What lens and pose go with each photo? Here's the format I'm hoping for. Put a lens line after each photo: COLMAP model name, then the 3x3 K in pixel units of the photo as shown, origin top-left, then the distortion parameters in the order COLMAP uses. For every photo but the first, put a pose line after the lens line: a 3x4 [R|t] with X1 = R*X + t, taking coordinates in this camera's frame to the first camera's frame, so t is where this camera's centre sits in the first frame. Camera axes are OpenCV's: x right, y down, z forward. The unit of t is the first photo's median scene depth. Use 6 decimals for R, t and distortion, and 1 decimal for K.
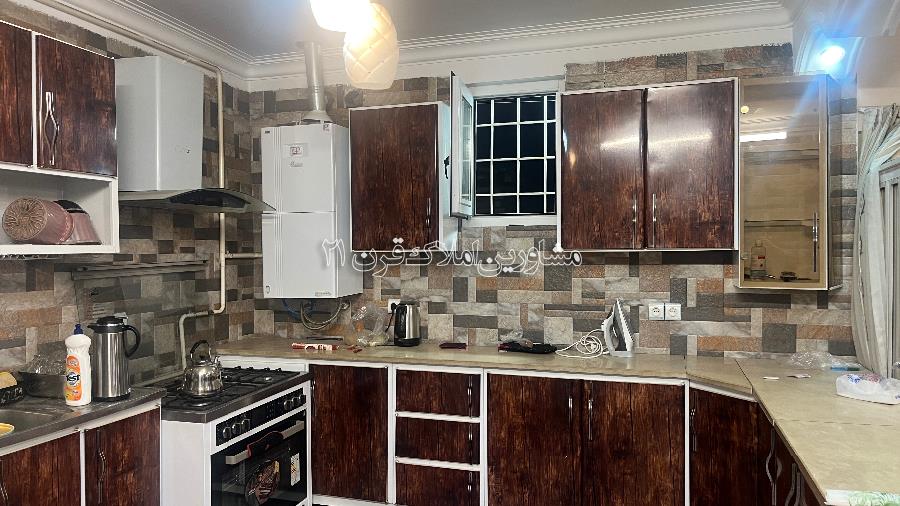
lens RADIAL K [[680.2, 0, 446.3], [0, 680.2, 252.1], [0, 0, 1]] dist [0.069132, -0.110327]
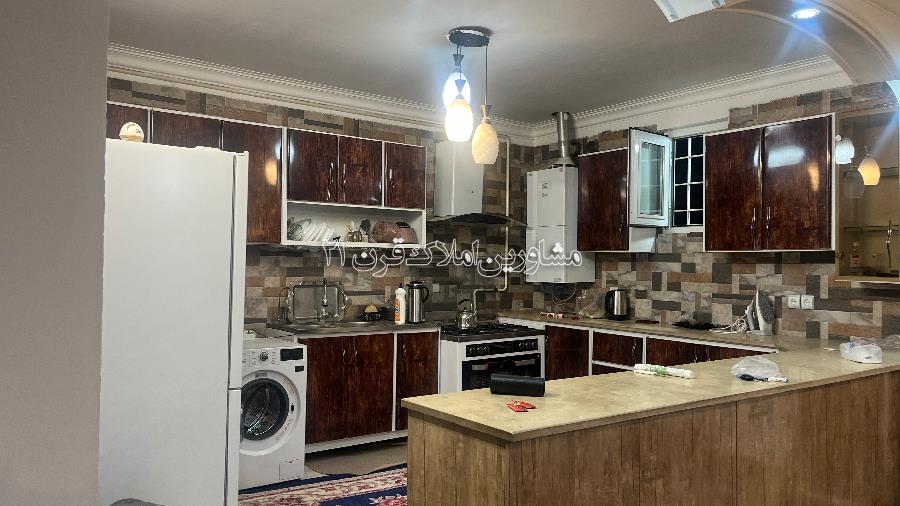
lens RADIAL K [[680.2, 0, 446.3], [0, 680.2, 252.1], [0, 0, 1]] dist [0.069132, -0.110327]
pose [[0.807222, 0.007075, -0.590205, 0.523030], [-0.021120, 0.999634, -0.016904, 0.031291], [0.589869, 0.026110, 0.807076, -0.369891]]
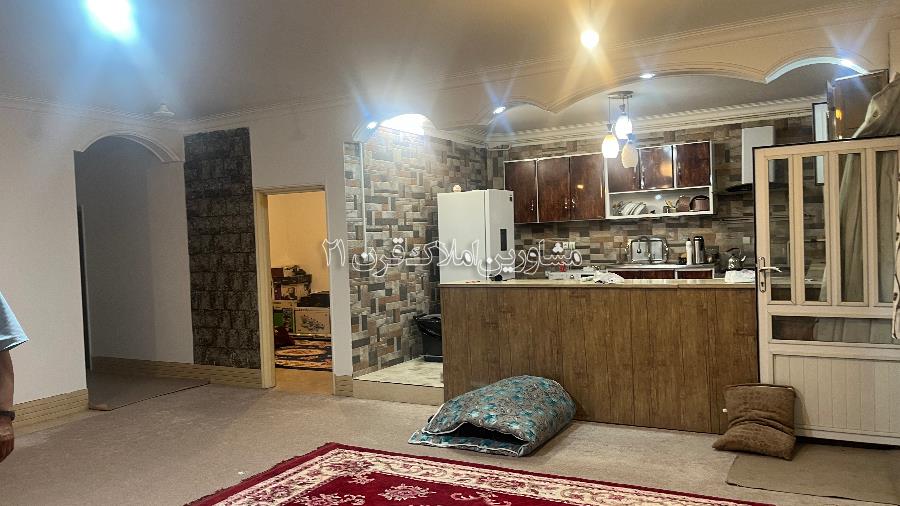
lens RADIAL K [[680.2, 0, 446.3], [0, 680.2, 252.1], [0, 0, 1]] dist [0.069132, -0.110327]
pose [[-0.195255, 0.037362, -0.980041, 1.839997], [0.036455, 0.998860, 0.030816, 0.025618], [0.980075, -0.029710, -0.196395, 0.386324]]
